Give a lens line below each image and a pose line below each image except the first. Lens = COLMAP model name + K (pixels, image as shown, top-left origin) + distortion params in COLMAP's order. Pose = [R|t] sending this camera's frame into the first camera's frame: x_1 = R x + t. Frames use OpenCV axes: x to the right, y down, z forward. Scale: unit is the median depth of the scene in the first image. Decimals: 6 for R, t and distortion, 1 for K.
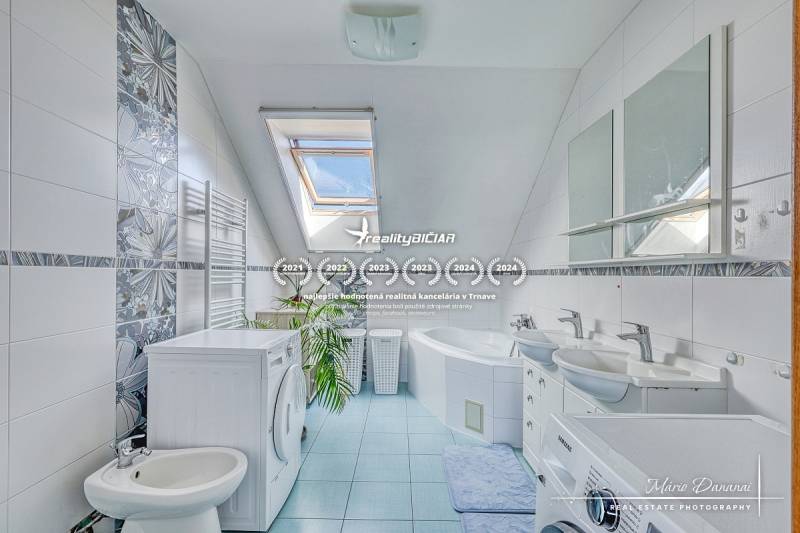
lens RADIAL K [[374.3, 0, 398.3], [0, 374.3, 269.4], [0, 0, 1]] dist [0.003303, 0.000240]
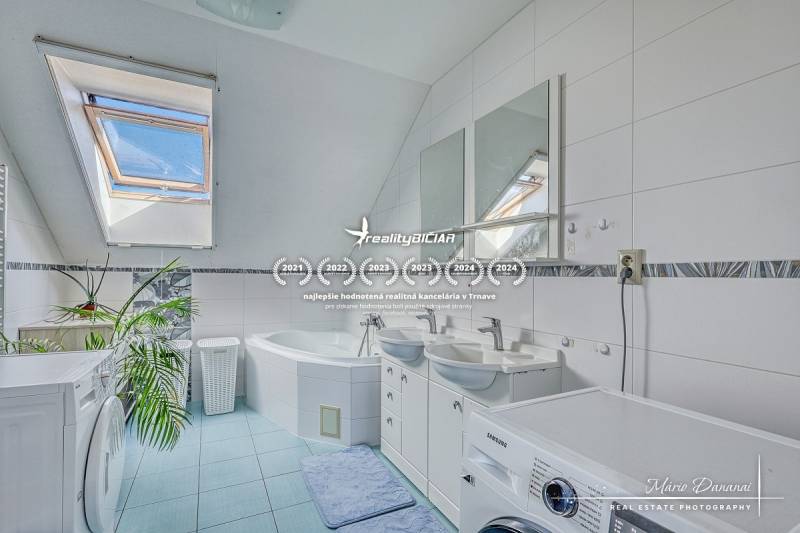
lens RADIAL K [[374.3, 0, 399.5], [0, 374.3, 270.8], [0, 0, 1]] dist [0.003303, 0.000240]
pose [[0.891530, 0.005086, 0.452934, -0.095193], [-0.006799, 0.999975, 0.002154, 0.000435], [-0.452911, -0.005000, 0.891542, 0.076517]]
